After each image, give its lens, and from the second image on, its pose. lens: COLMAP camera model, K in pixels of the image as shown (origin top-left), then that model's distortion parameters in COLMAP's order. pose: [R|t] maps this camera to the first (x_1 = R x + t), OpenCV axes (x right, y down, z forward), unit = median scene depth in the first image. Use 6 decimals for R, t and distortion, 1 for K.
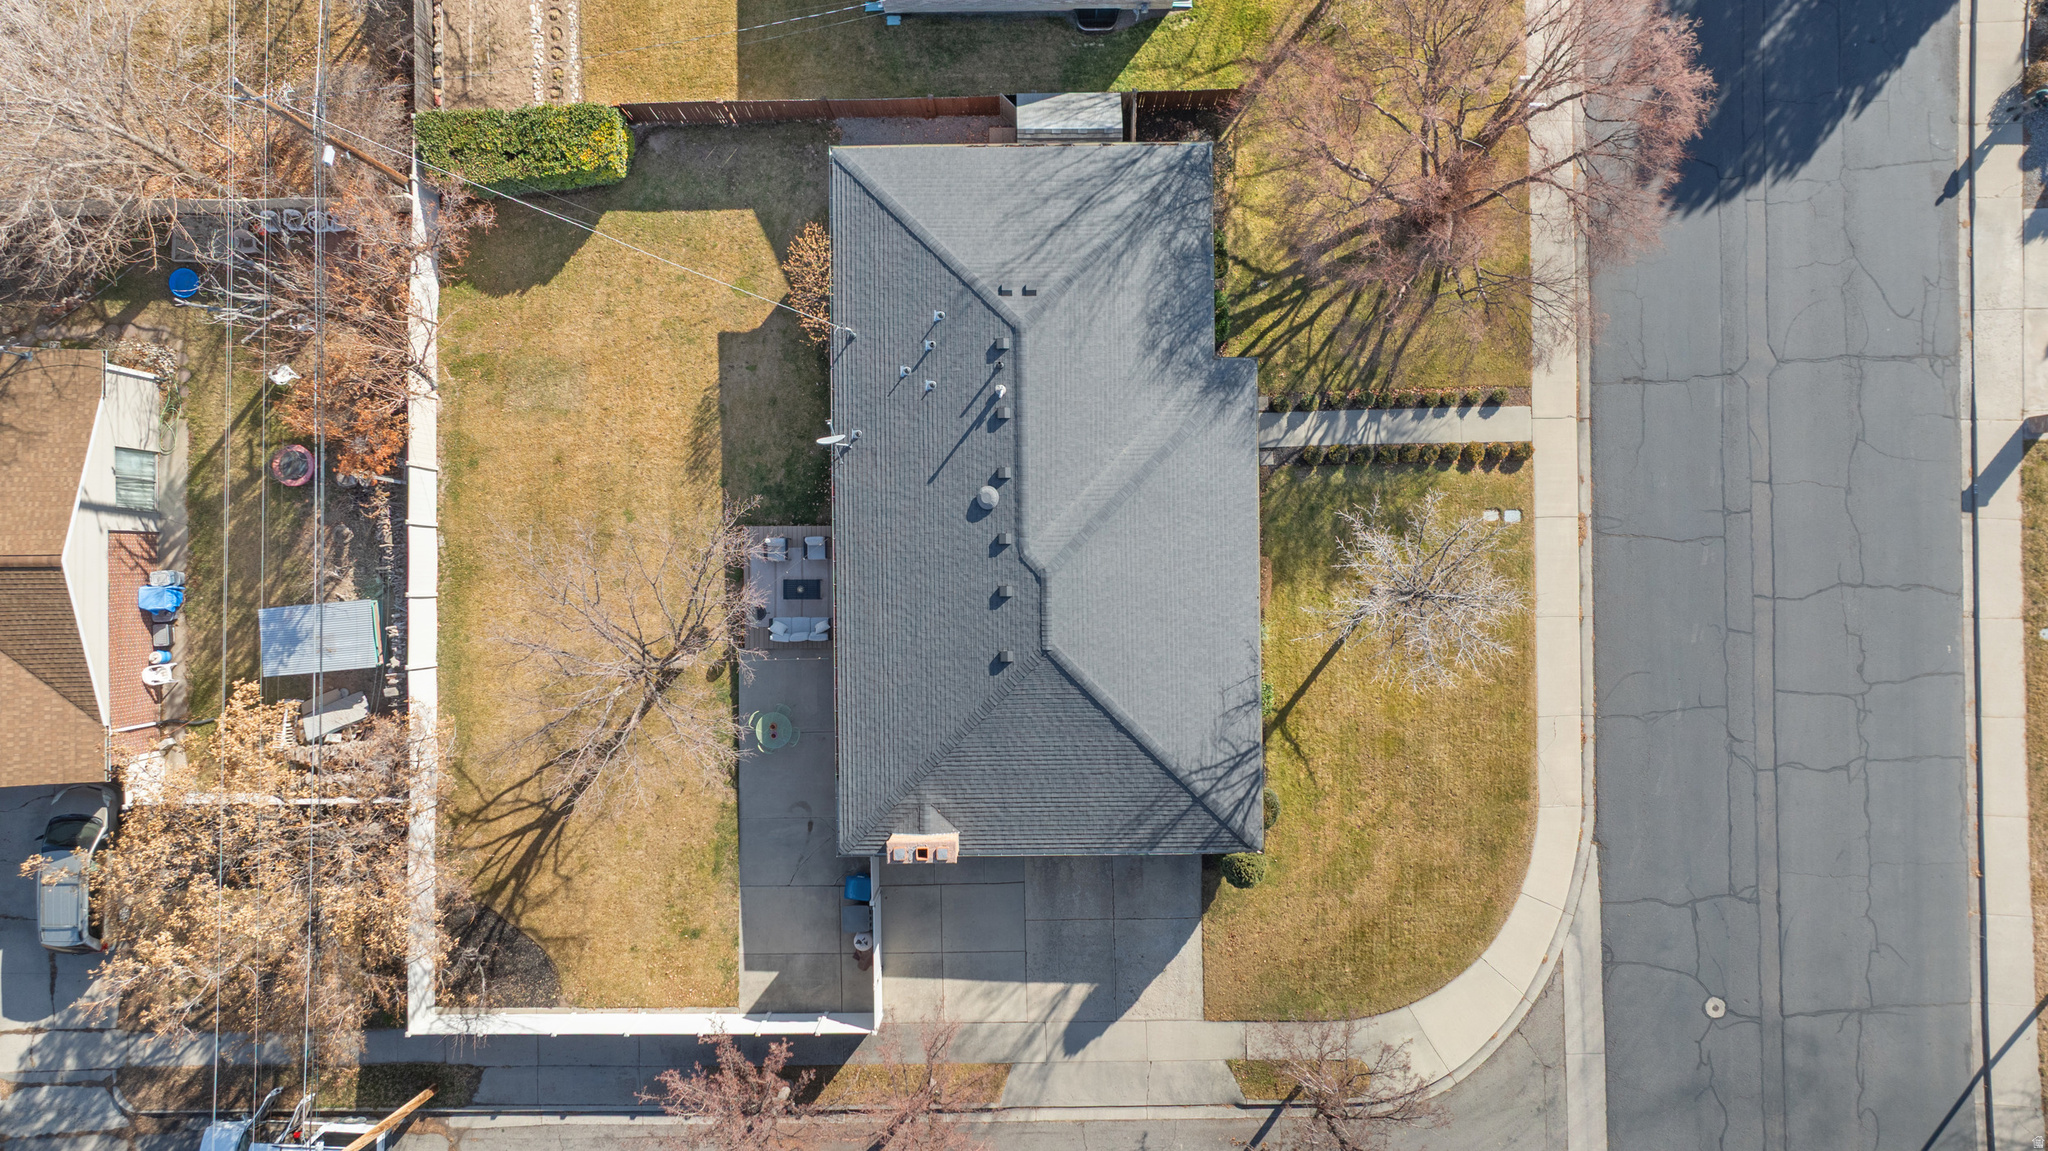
lens RADIAL K [[1445.5, 0, 1024.0], [0, 1445.5, 575.5], [0, 0, 1]] dist [-0.006686, 0.002909]
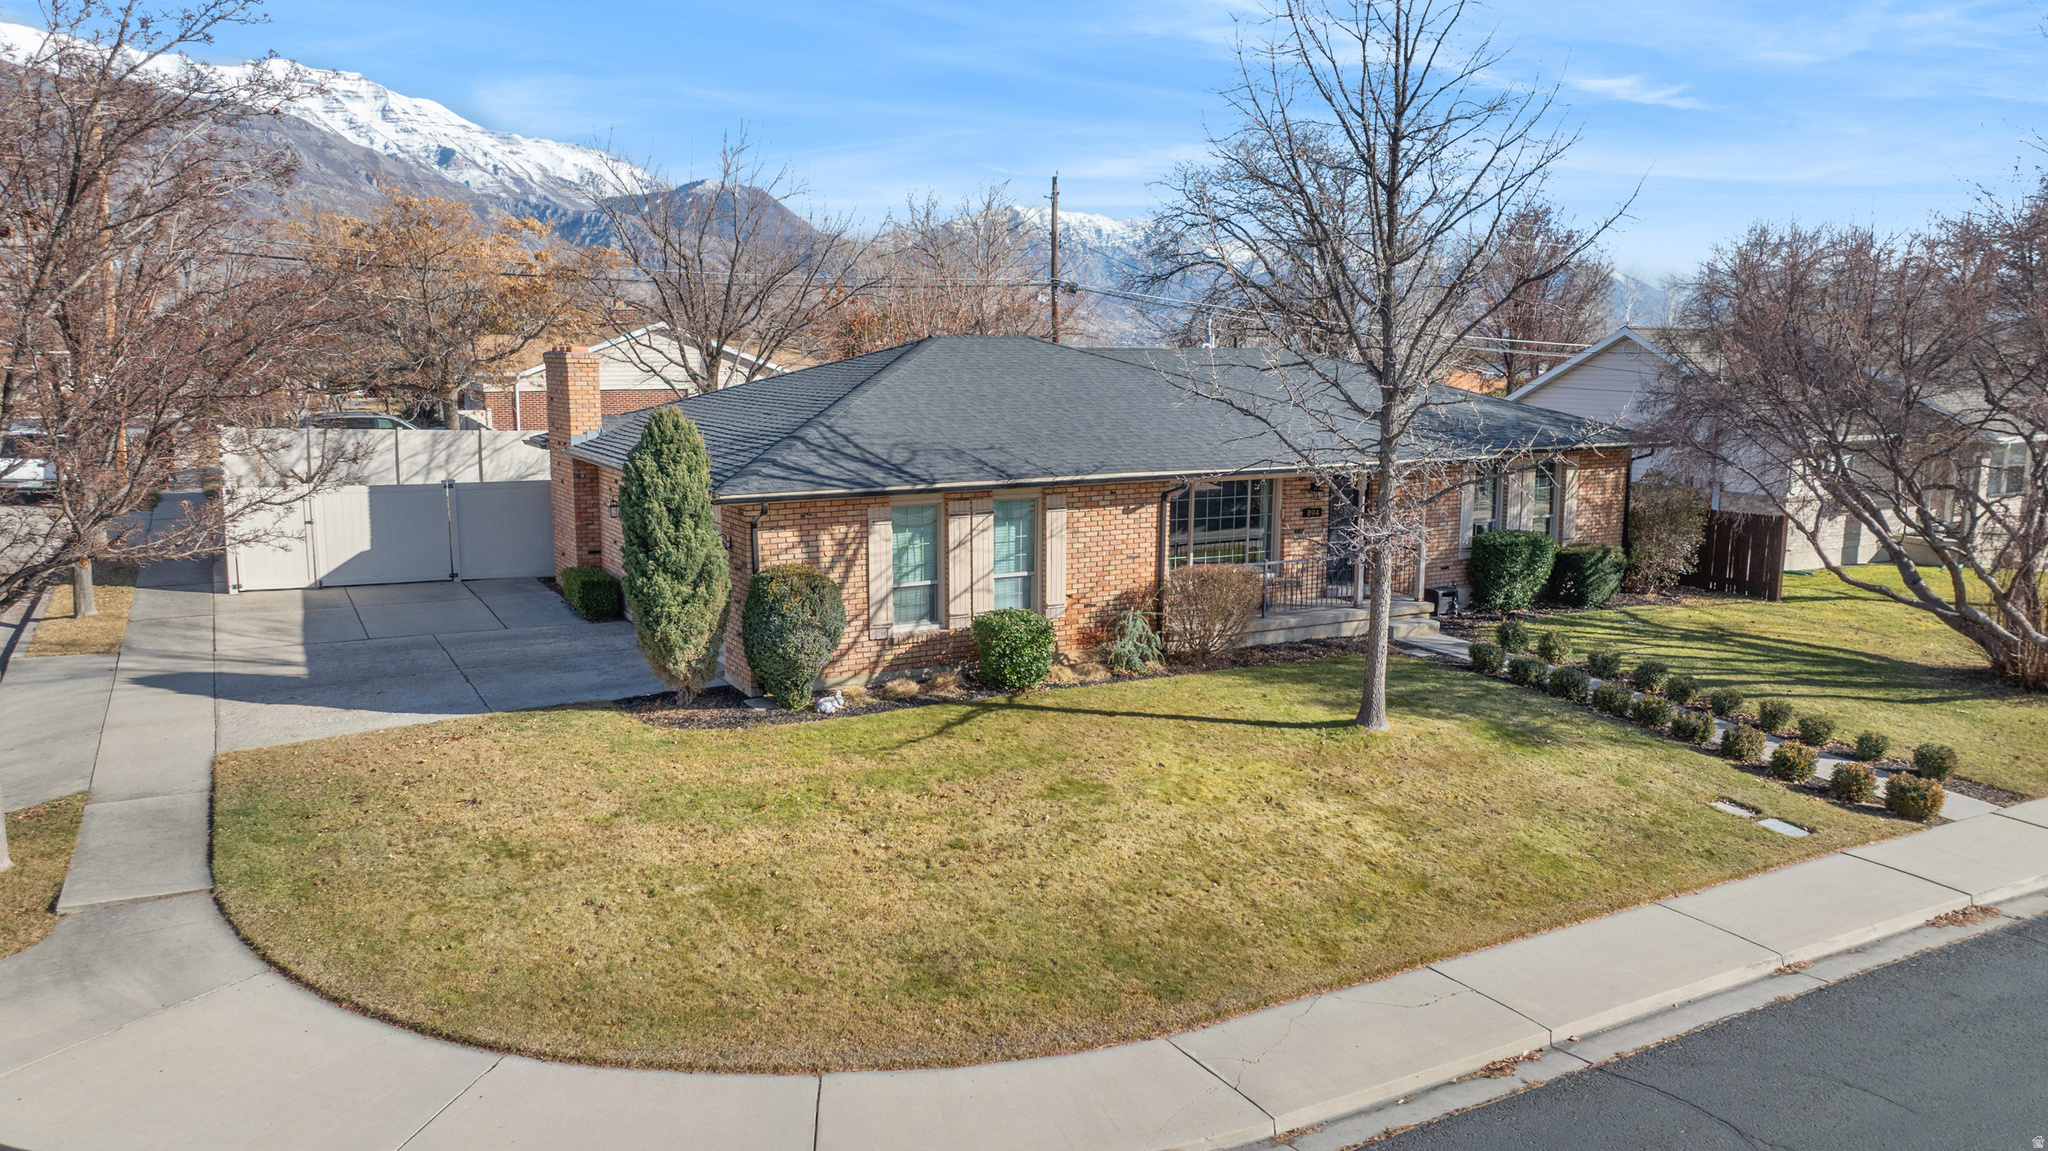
lens RADIAL K [[1445.5, 0, 1024.0], [0, 1445.5, 575.5], [0, 0, 1]] dist [-0.006686, 0.002909]
pose [[0.483334, 0.153524, -0.861870, 0.553771], [-0.875324, 0.068960, -0.478595, 0.299509], [-0.014041, 0.985736, 0.167714, 0.884006]]
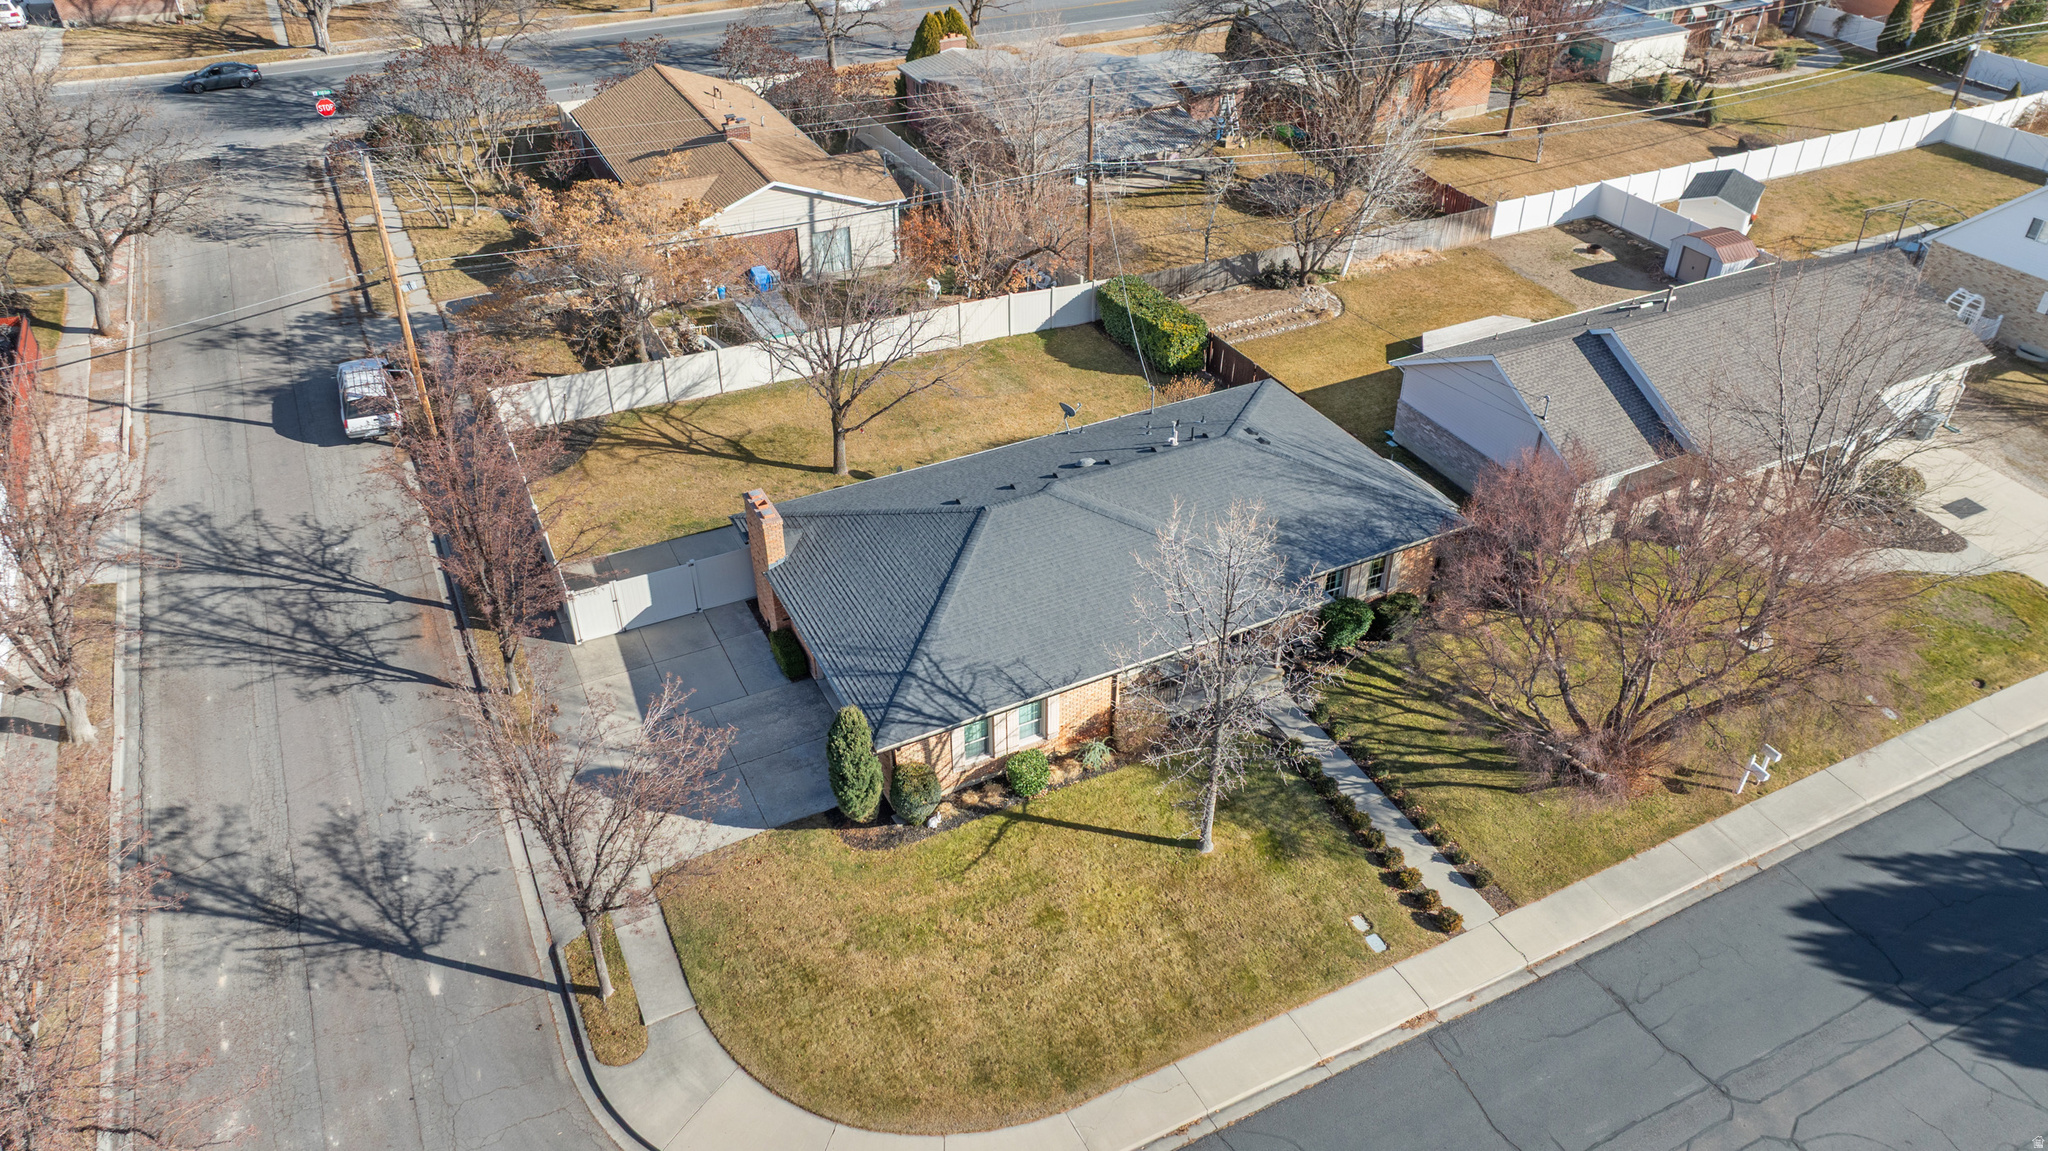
lens RADIAL K [[1421.9, 0, 1018.9], [0, 1421.9, 573.6], [0, 0, 1]] dist [-0.000146, 0.000779]
pose [[0.436841, 0.531272, -0.725893, 0.716382], [-0.899505, 0.250969, -0.357640, 0.366071], [-0.007827, 0.809175, 0.587515, 0.380590]]
